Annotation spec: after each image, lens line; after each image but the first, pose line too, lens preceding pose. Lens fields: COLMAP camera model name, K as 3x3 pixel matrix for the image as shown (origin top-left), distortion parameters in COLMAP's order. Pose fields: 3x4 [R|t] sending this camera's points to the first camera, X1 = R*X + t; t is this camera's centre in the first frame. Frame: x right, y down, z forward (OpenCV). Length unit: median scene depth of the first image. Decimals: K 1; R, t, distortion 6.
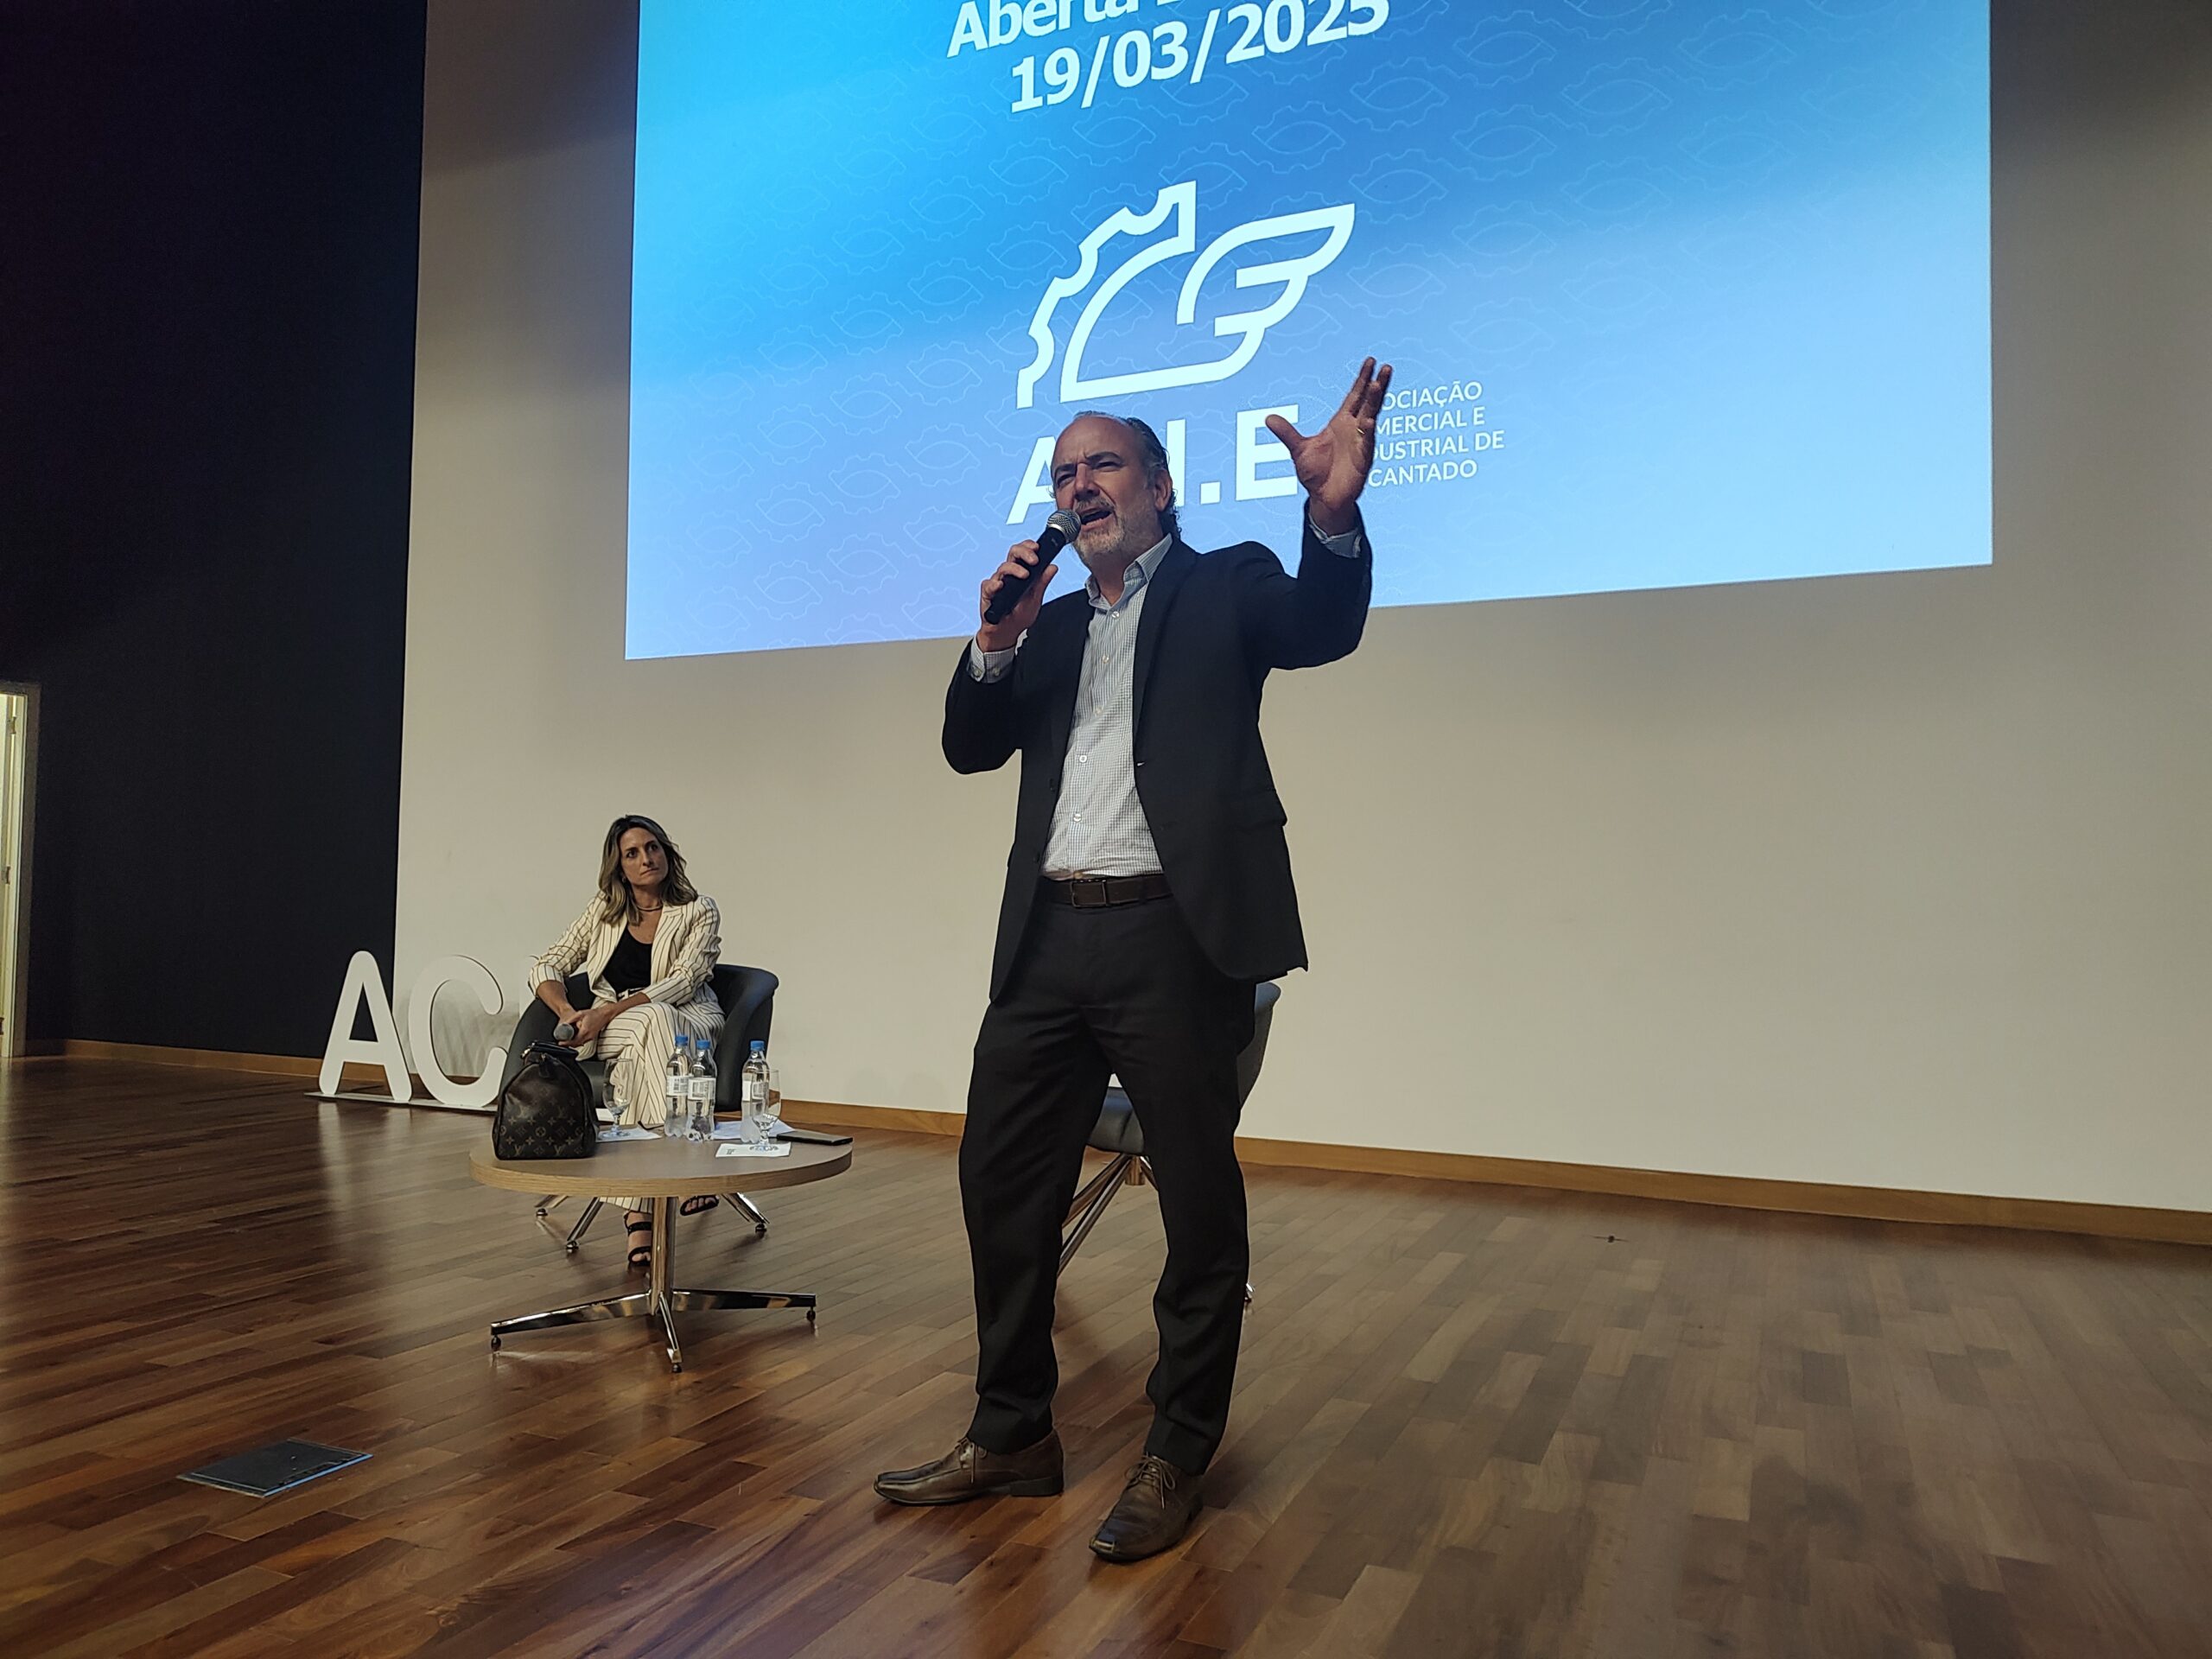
lens RADIAL K [[1511.0, 0, 1102.5], [0, 1511.0, 850.9], [0, 0, 1]] dist [0.057457, -0.048963]
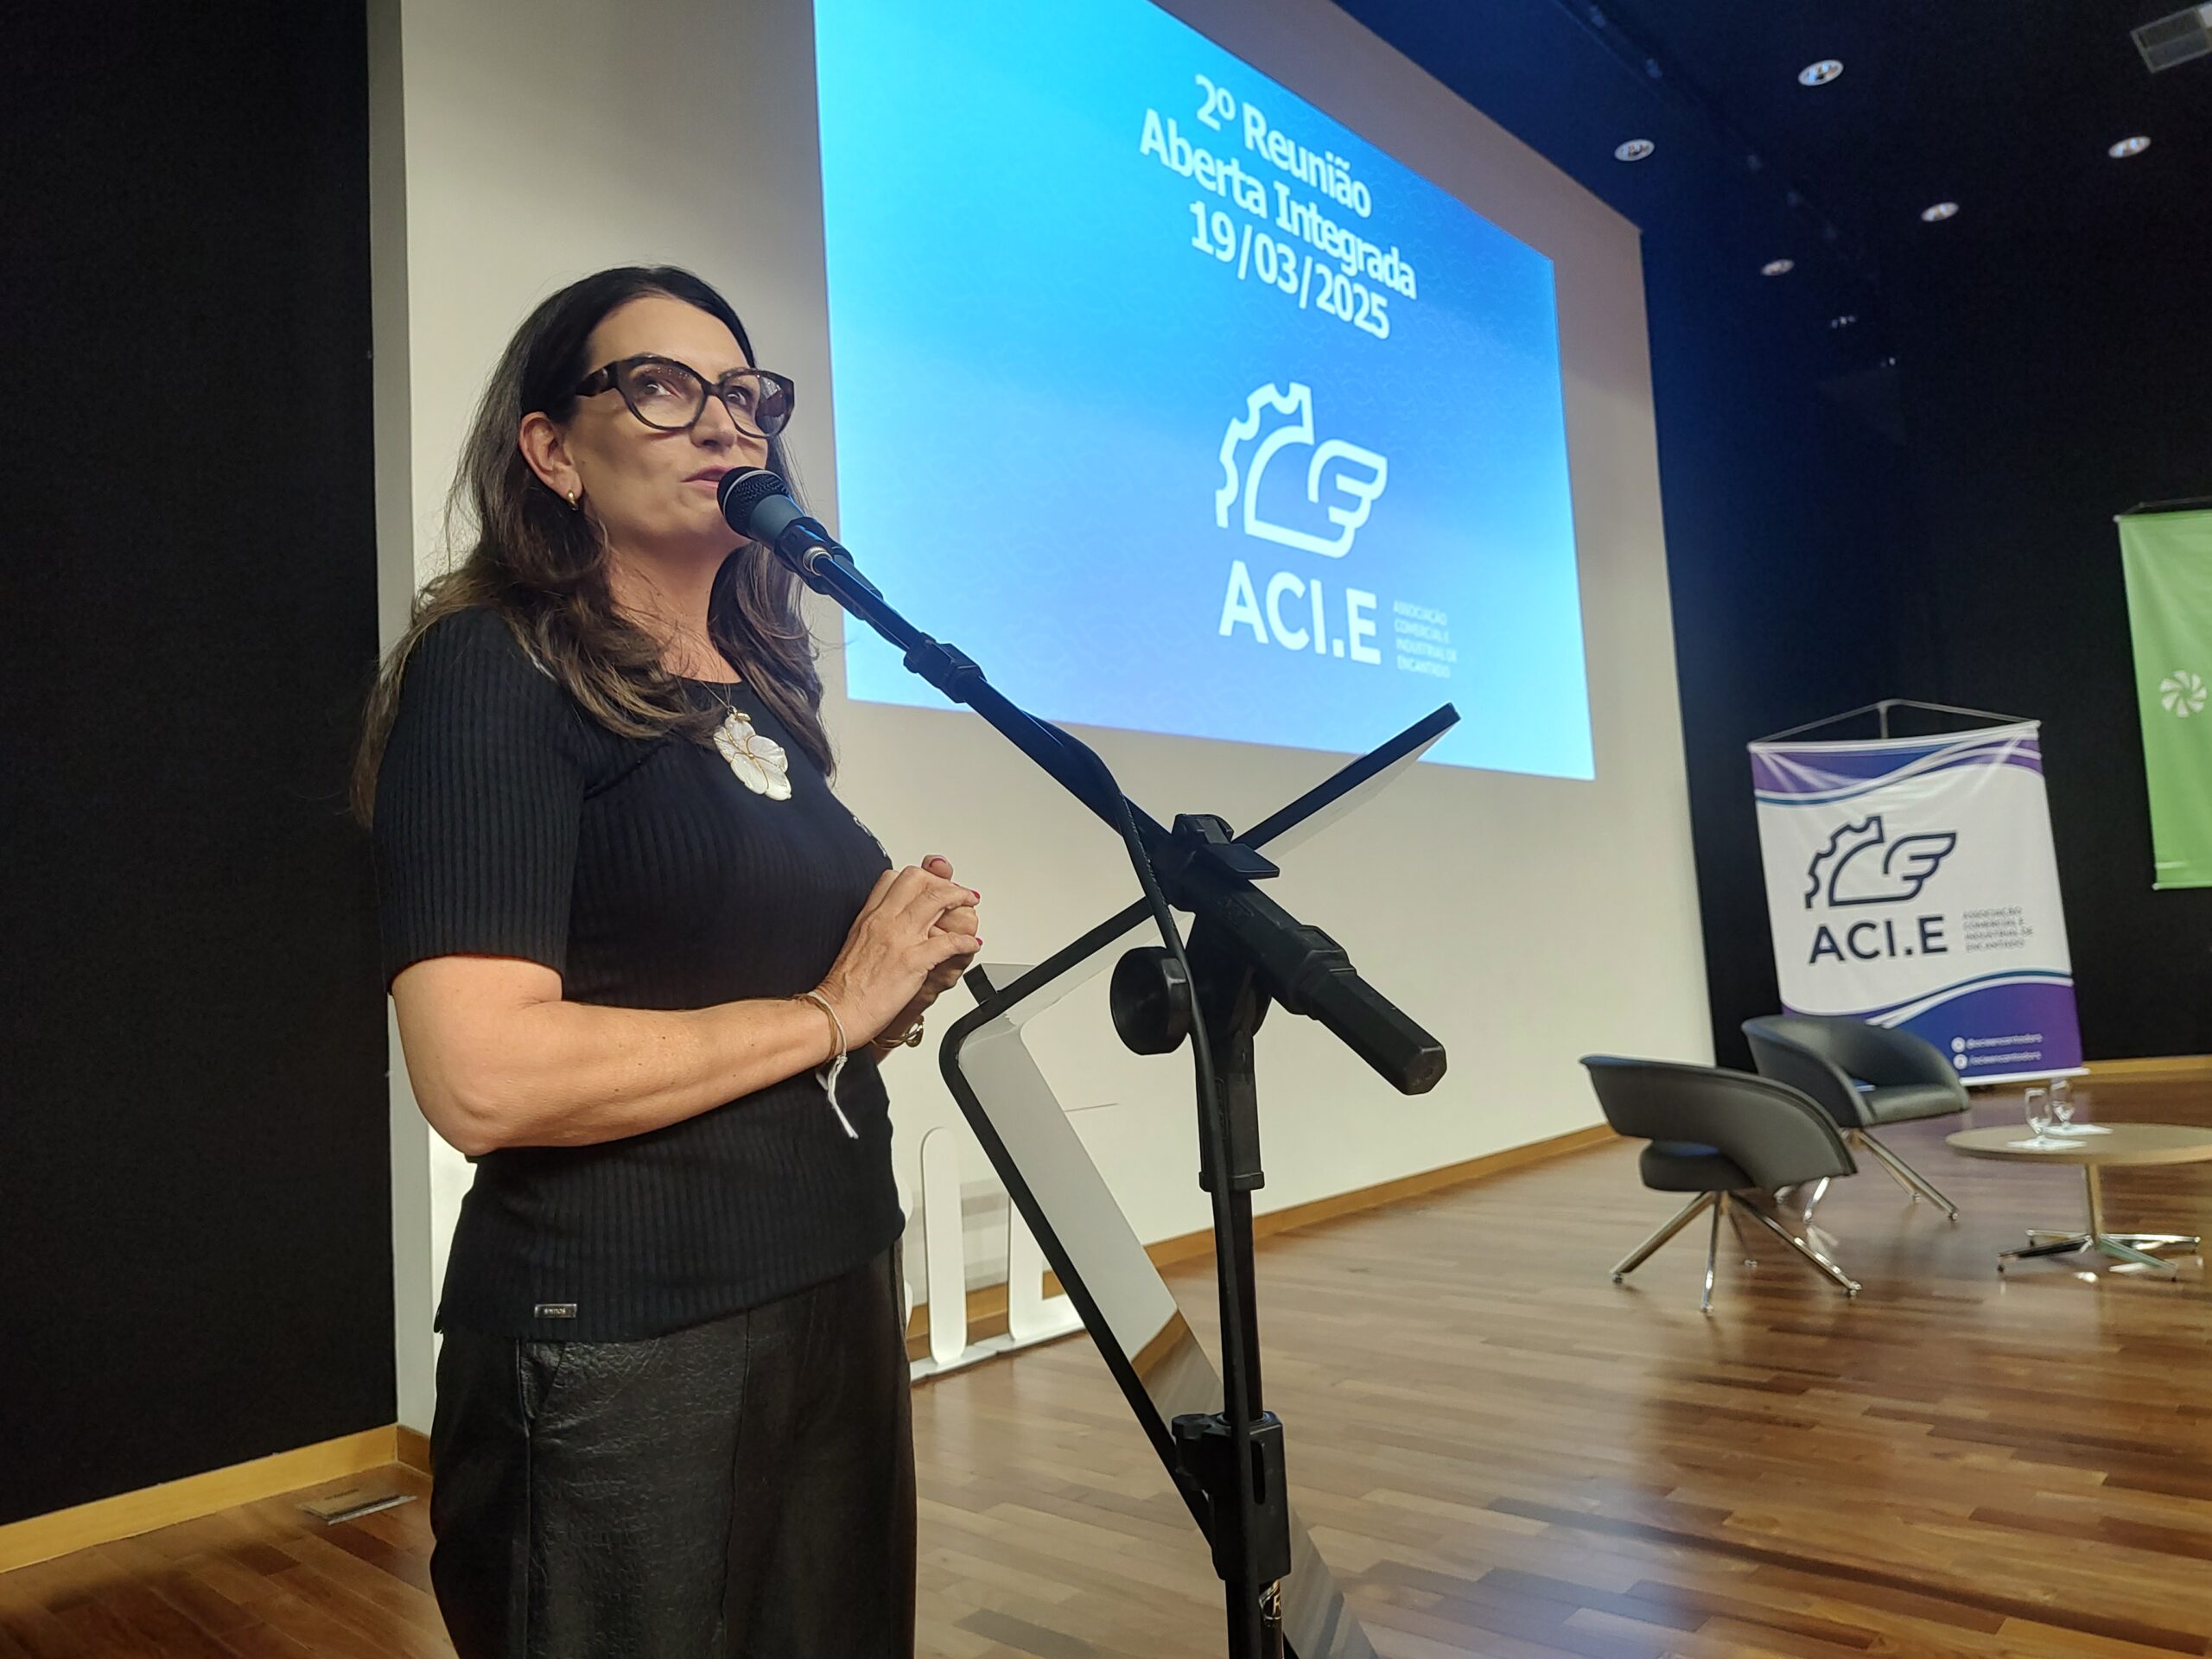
lens RADIAL K [[1492.7, 0, 1112.1], [0, 1492.7, 826.9], [0, 0, 1]] dist [0.094118, -0.075200]
pose [[0.323659, 0.052916, 0.944693, -1.095838], [0.028053, 0.997459, -0.065483, -0.019227], [-0.945758, 0.047695, 0.321352, 0.780589]]
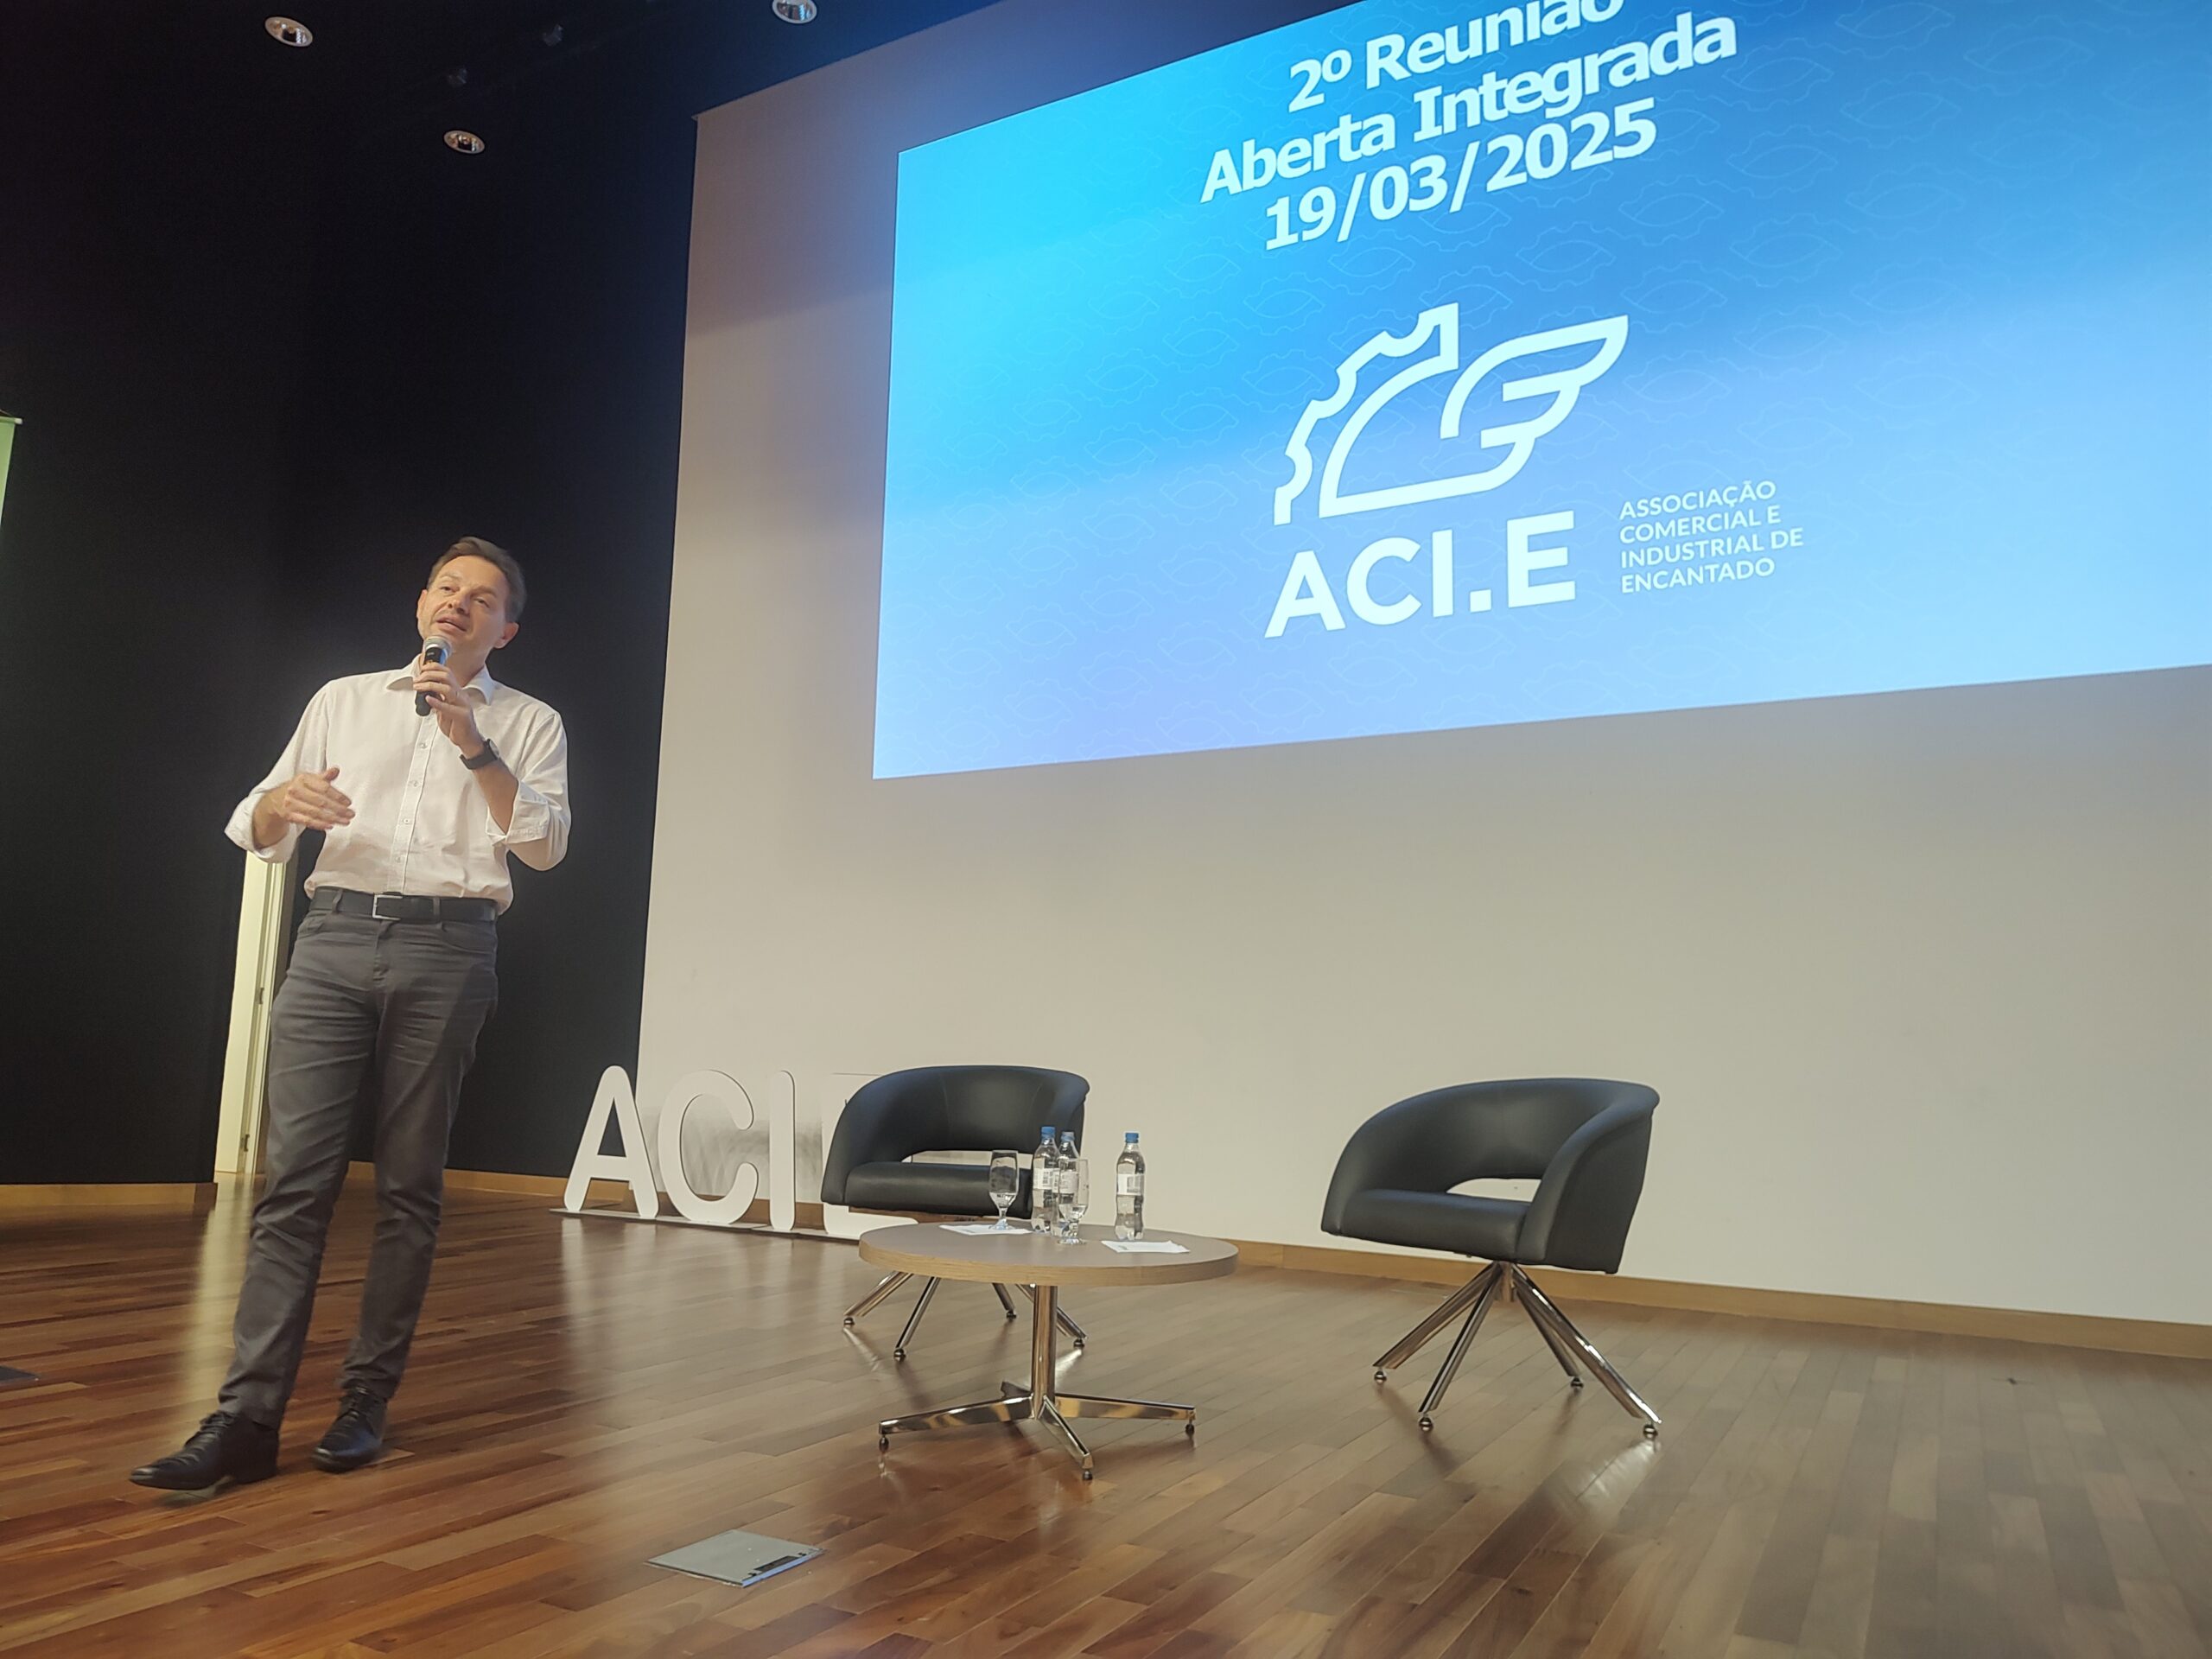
lens RADIAL K [[1507.9, 0, 1086.7], [0, 1507.9, 828.7], [0, 0, 1]] dist [0.072780, -0.065355]
pose [[0.996296, -0.005010, -0.085846, -0.099675], [-0.004599, 0.993768, -0.111372, 0.023812], [0.085869, 0.111355, 0.990064, 0.011588]]
